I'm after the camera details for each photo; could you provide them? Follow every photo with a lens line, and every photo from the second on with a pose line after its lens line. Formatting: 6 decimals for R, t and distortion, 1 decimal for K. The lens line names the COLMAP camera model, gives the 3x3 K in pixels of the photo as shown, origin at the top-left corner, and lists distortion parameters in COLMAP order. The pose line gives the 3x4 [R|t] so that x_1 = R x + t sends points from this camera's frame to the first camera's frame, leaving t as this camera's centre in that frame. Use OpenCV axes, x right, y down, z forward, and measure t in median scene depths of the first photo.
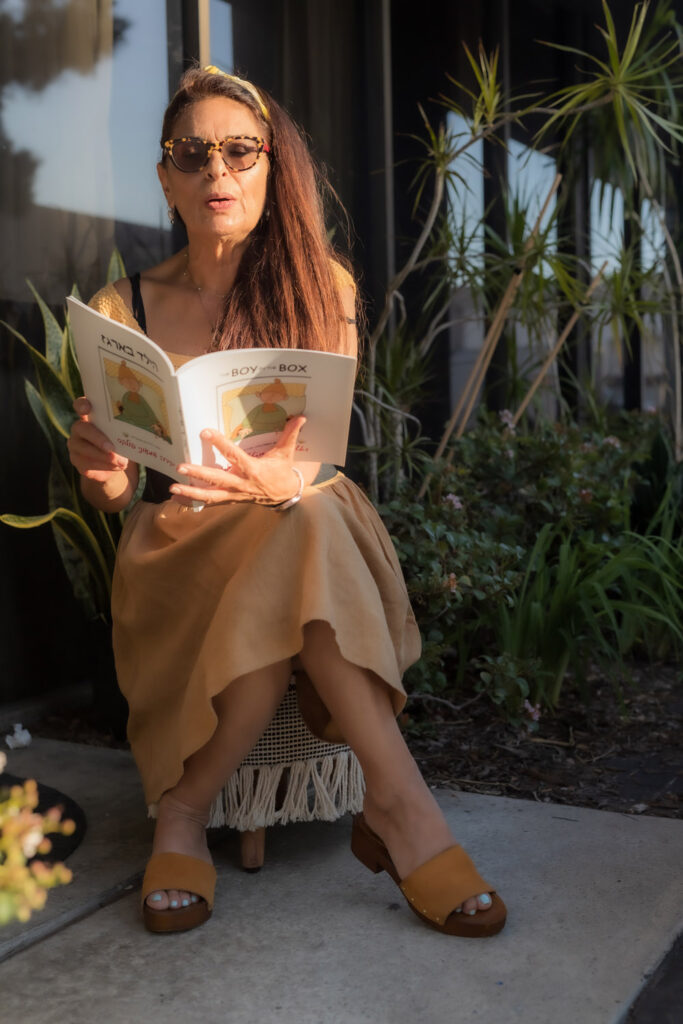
lens RADIAL K [[1448.7, 0, 341.5], [0, 1448.7, 512.0], [0, 0, 1]] dist [0.013071, -0.035332]
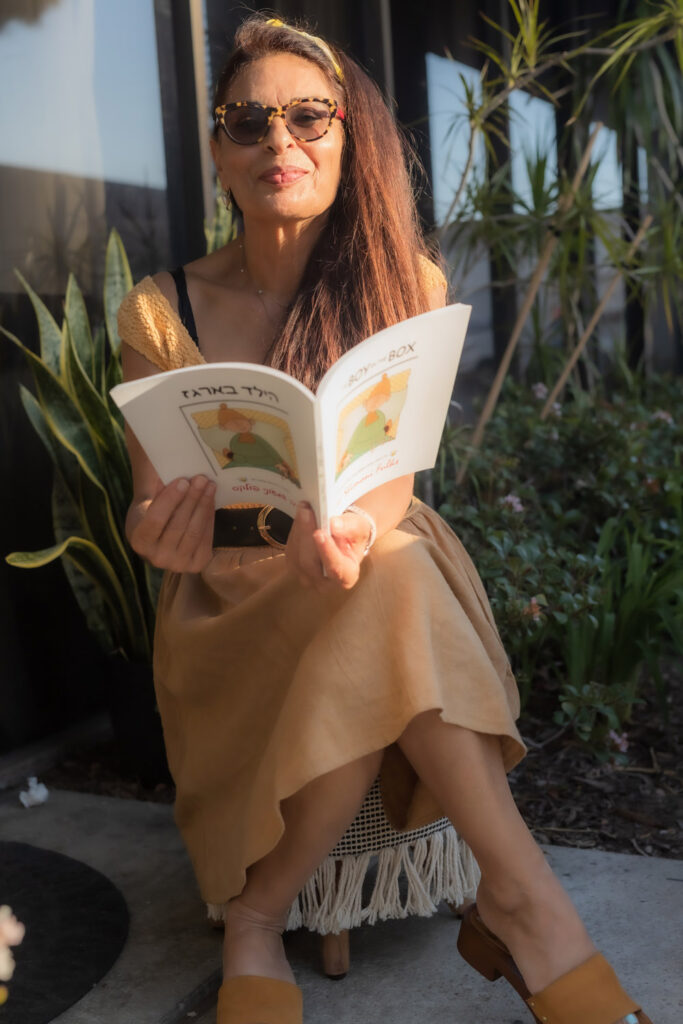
lens RADIAL K [[1448.7, 0, 341.5], [0, 1448.7, 512.0], [0, 0, 1]] dist [0.013071, -0.035332]
pose [[0.998816, -0.043136, 0.022491, -0.049674], [0.042279, 0.998410, 0.037274, -0.041112], [-0.024063, -0.036279, 0.999052, 0.124572]]
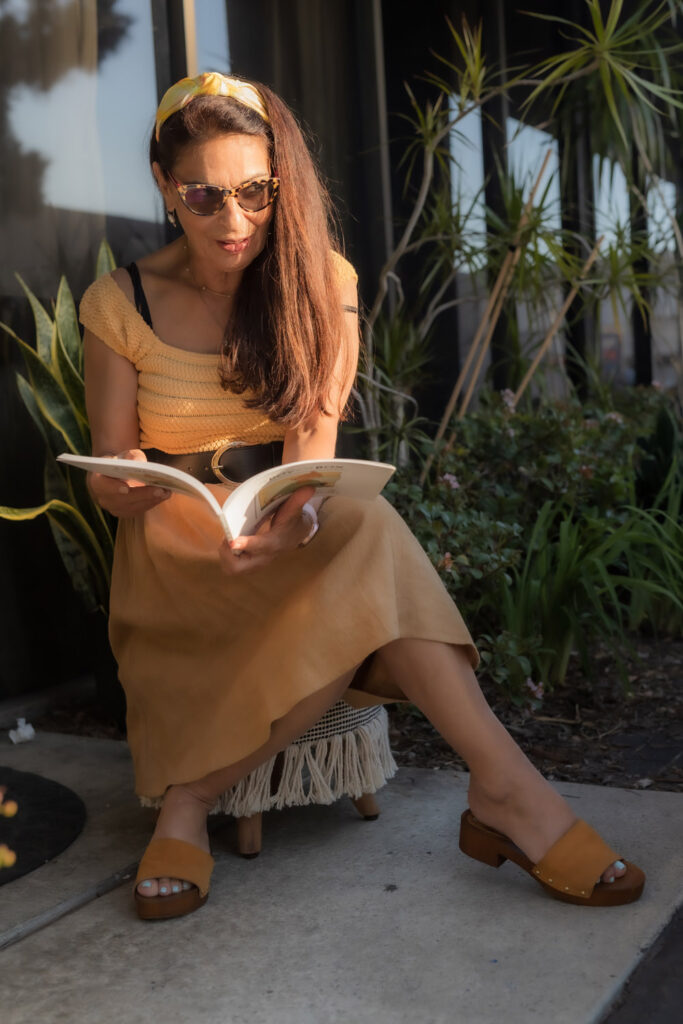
lens RADIAL K [[1448.7, 0, 341.5], [0, 1448.7, 512.0], [0, 0, 1]] dist [0.013071, -0.035332]
pose [[0.999311, -0.033100, -0.016765, 0.019321], [0.033200, 0.999432, 0.005735, 0.005839], [0.016565, -0.006288, 0.999843, 0.006748]]
